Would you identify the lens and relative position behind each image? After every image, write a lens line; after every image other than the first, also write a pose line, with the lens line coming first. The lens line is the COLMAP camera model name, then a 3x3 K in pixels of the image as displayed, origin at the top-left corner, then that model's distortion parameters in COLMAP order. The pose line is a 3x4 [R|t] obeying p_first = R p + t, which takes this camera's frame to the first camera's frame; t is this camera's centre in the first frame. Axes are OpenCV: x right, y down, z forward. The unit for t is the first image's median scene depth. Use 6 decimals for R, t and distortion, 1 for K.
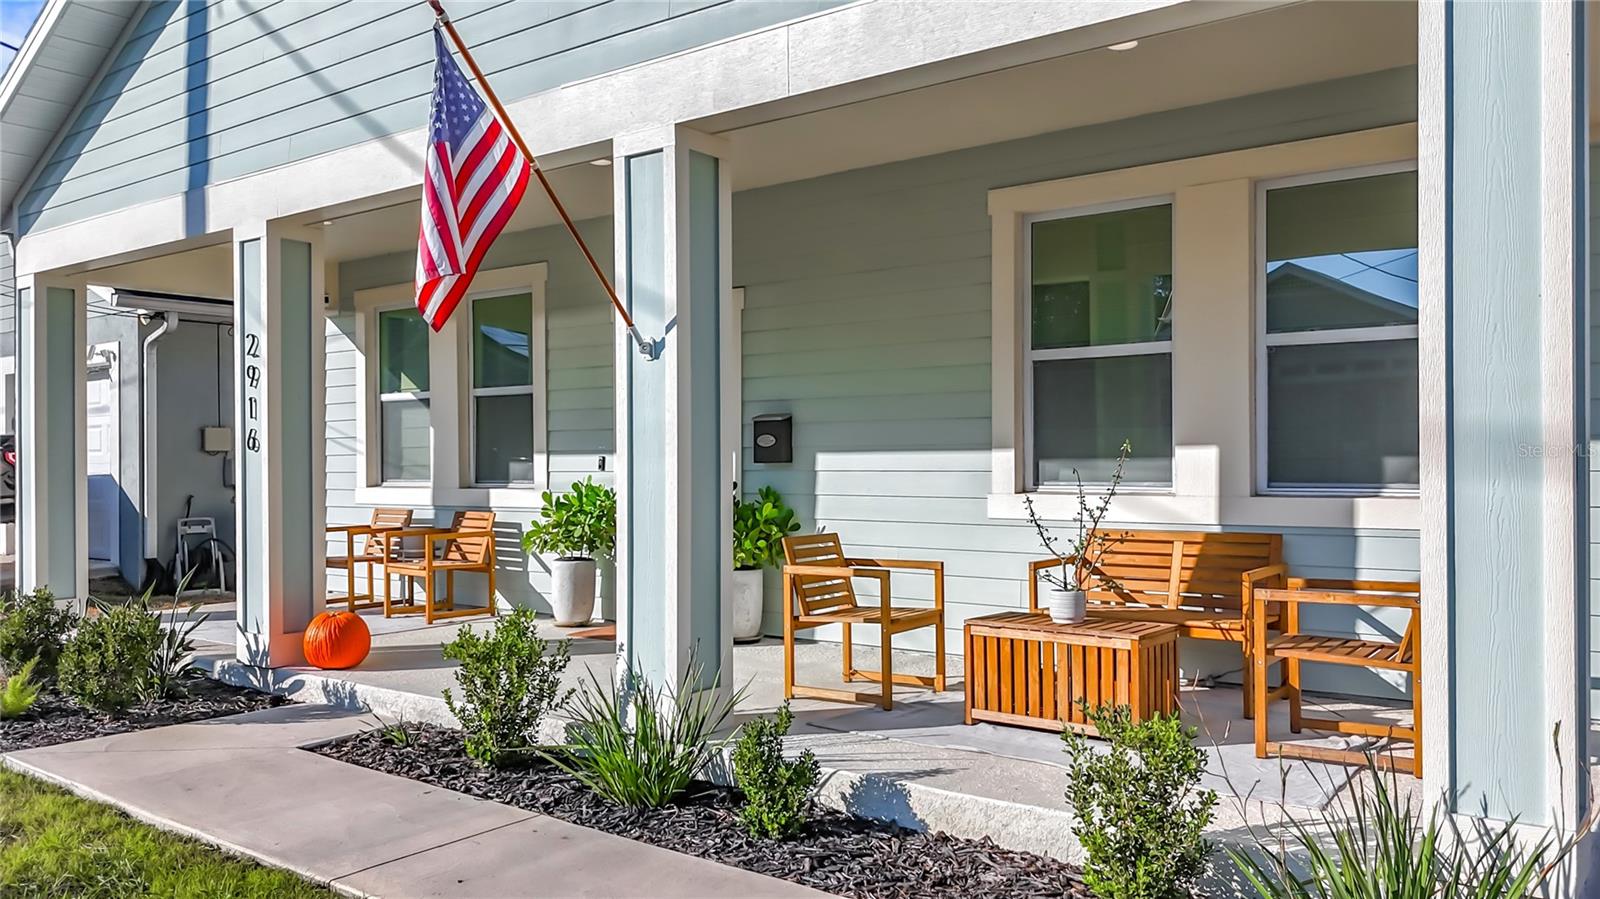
lens RADIAL K [[1234.5, 0, 798.5], [0, 1234.5, 493.1], [0, 0, 1]] dist [-0.002444, -0.001250]
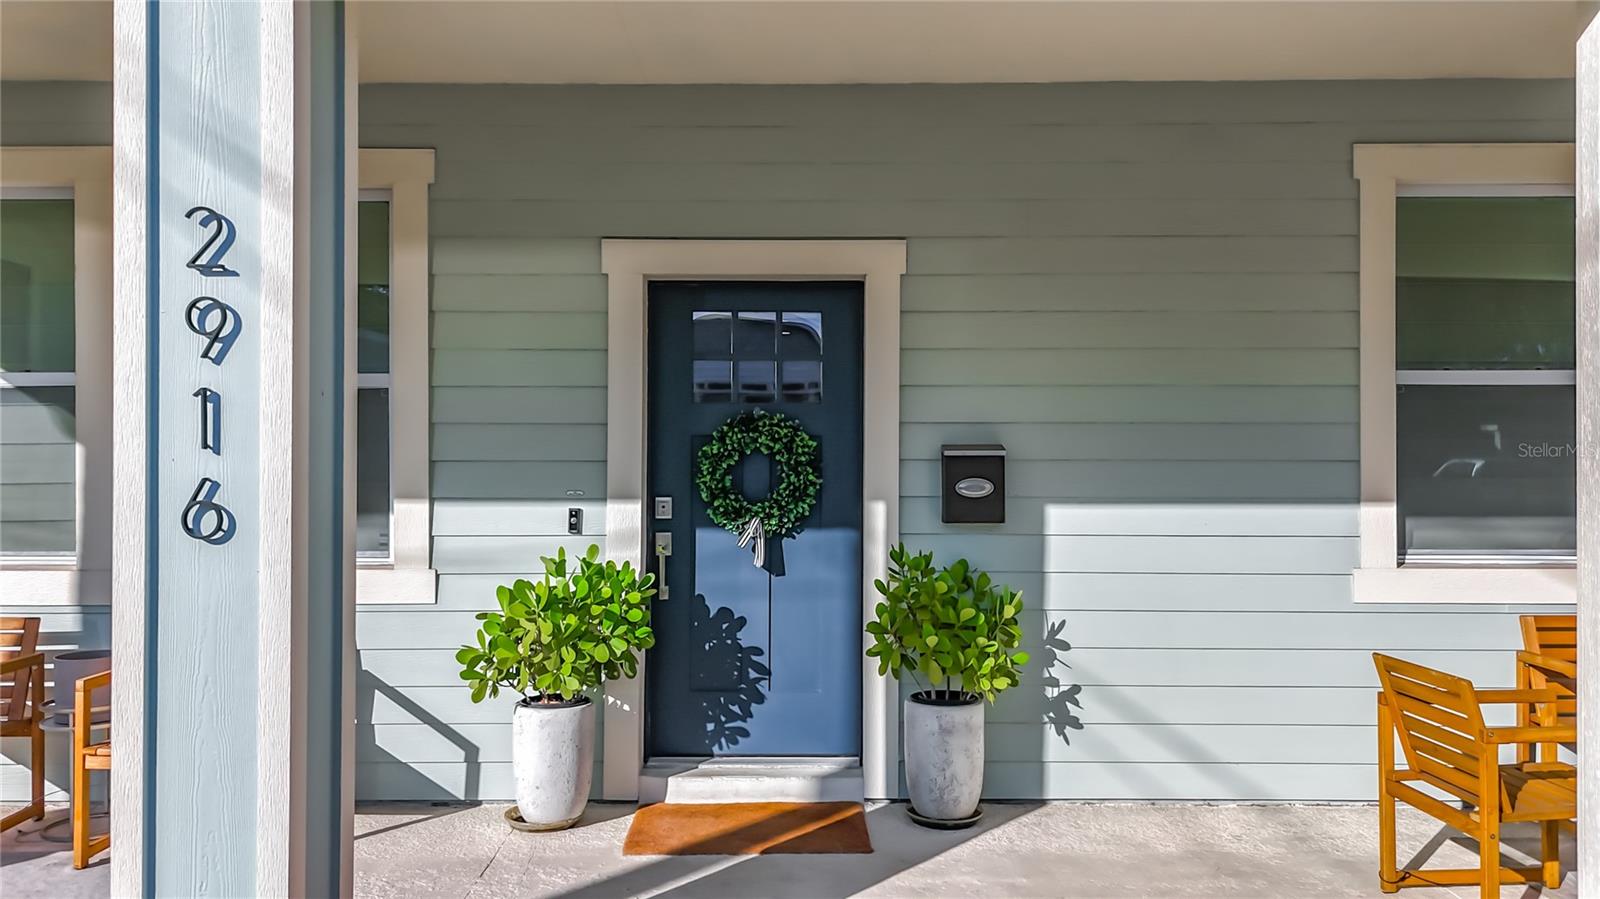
lens RADIAL K [[1207.8, 0, 800.0], [0, 1207.8, 449.5], [0, 0, 1]] dist [0.019668, 0.001285]
pose [[0.791327, 0.008660, 0.611332, -0.527585], [0.010636, 0.999553, -0.027927, -0.050677], [-0.611301, 0.028601, 0.790881, 0.638871]]
